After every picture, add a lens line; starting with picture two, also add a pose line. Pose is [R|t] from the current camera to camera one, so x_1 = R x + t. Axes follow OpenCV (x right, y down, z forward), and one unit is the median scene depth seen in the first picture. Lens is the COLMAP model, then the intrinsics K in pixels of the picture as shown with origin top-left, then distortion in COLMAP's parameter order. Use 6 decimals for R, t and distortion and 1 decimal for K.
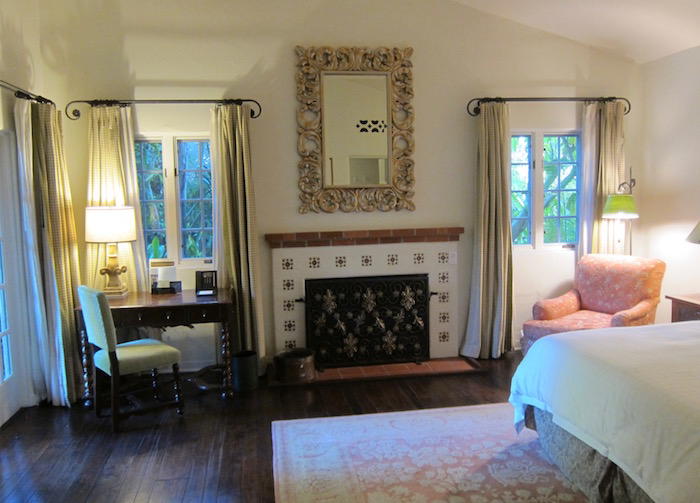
lens RADIAL K [[621.6, 0, 350.0], [0, 621.6, 251.5], [0, 0, 1]] dist [-0.051363, 0.016417]
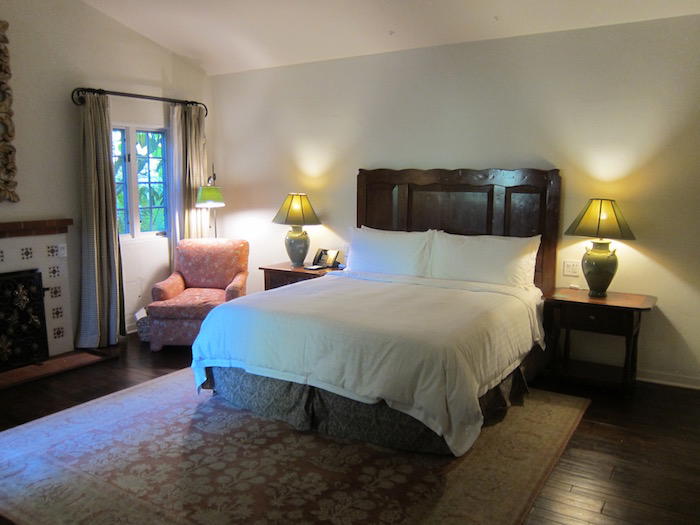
lens RADIAL K [[599.3, 0, 349.5], [0, 599.3, 267.8], [0, 0, 1]] dist [-0.011261, 0.001382]
pose [[0.658212, -0.086748, 0.747818, -0.247190], [0.062217, 0.996209, 0.060800, 0.008426], [-0.750257, 0.006507, 0.661114, 0.044333]]
